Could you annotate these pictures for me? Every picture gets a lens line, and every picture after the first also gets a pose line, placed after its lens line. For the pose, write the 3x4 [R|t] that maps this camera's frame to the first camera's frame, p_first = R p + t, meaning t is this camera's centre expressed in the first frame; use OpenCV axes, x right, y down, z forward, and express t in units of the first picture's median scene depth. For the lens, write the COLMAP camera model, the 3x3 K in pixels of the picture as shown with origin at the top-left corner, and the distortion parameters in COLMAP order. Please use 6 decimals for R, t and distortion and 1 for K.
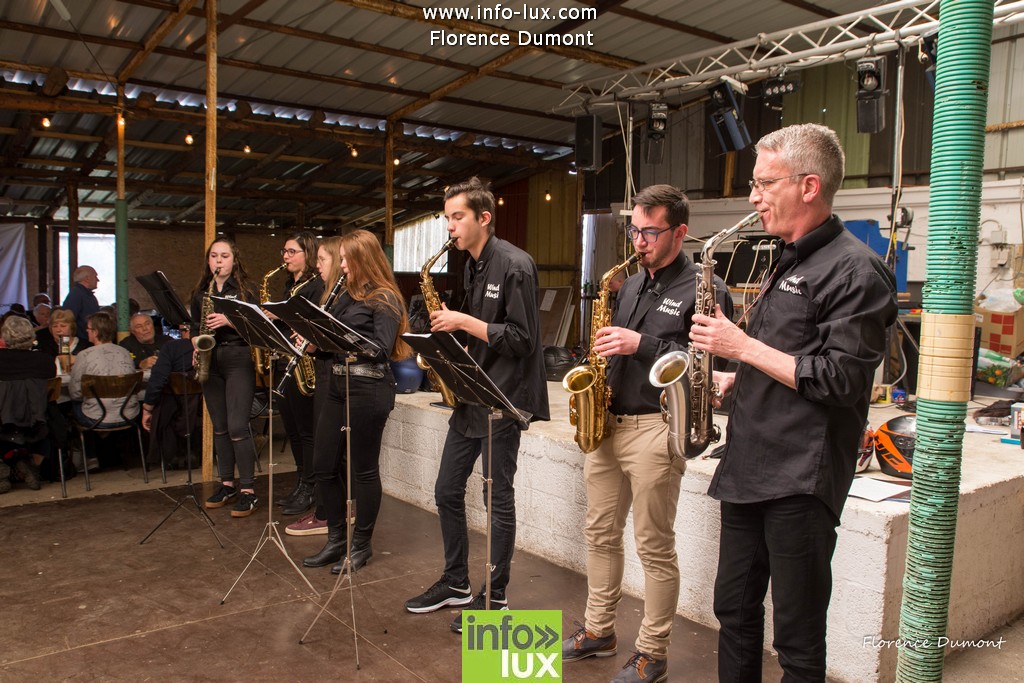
lens RADIAL K [[846.5, 0, 511.9], [0, 846.5, 387.8], [0, 0, 1]] dist [-0.046271, 0.005510]
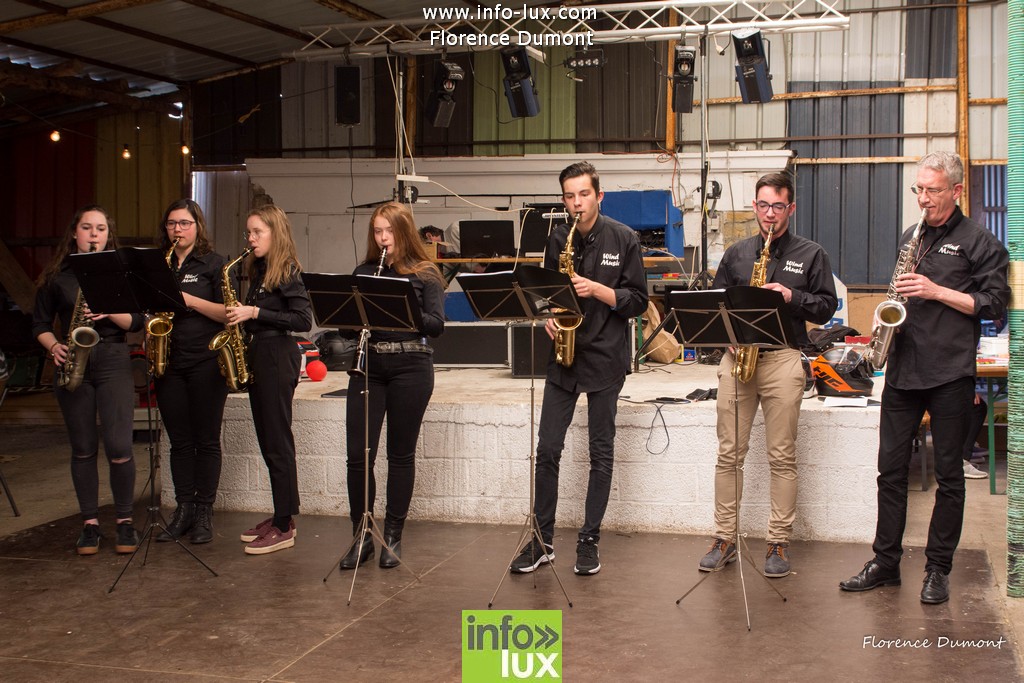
lens RADIAL K [[1229.3, 0, 622.8], [0, 1229.3, 339.5], [0, 0, 1]] dist [-0.189032, 0.383629]
pose [[0.776599, -0.061143, 0.627021, -0.583025], [0.096599, 0.995066, -0.022611, 0.016682], [-0.622545, 0.078130, 0.778674, -0.153375]]
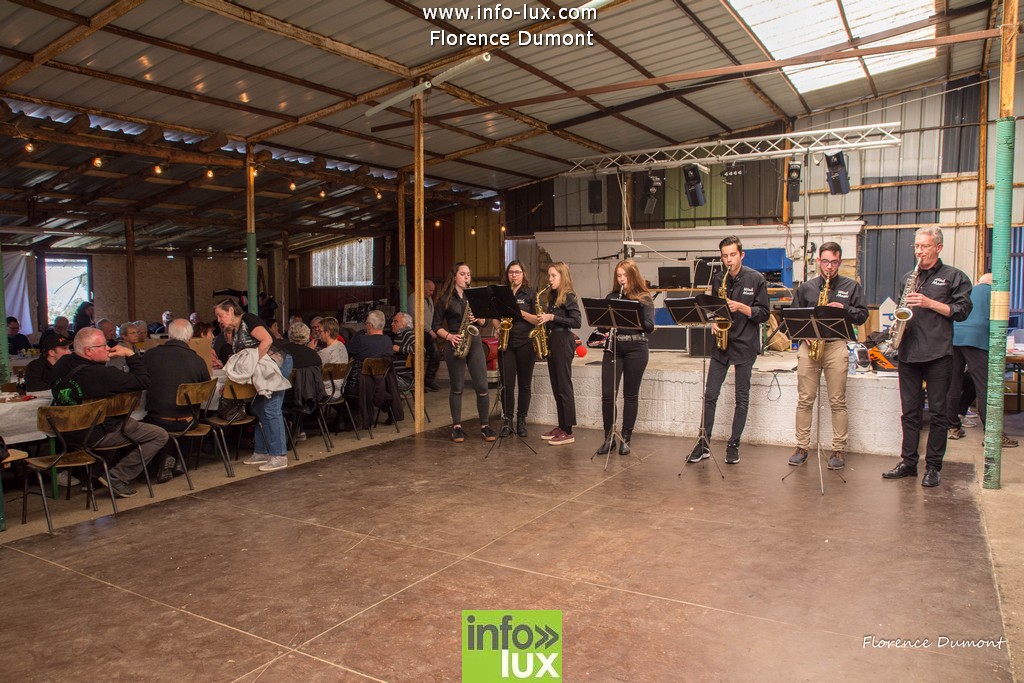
lens RADIAL K [[748.5, 0, 513.7], [0, 748.5, 349.3], [0, 0, 1]] dist [-0.125244, 0.100977]
pose [[0.932972, -0.055604, 0.355628, -0.650085], [0.071799, 0.996890, -0.032495, 0.022246], [-0.352715, 0.055851, 0.934062, -0.233944]]
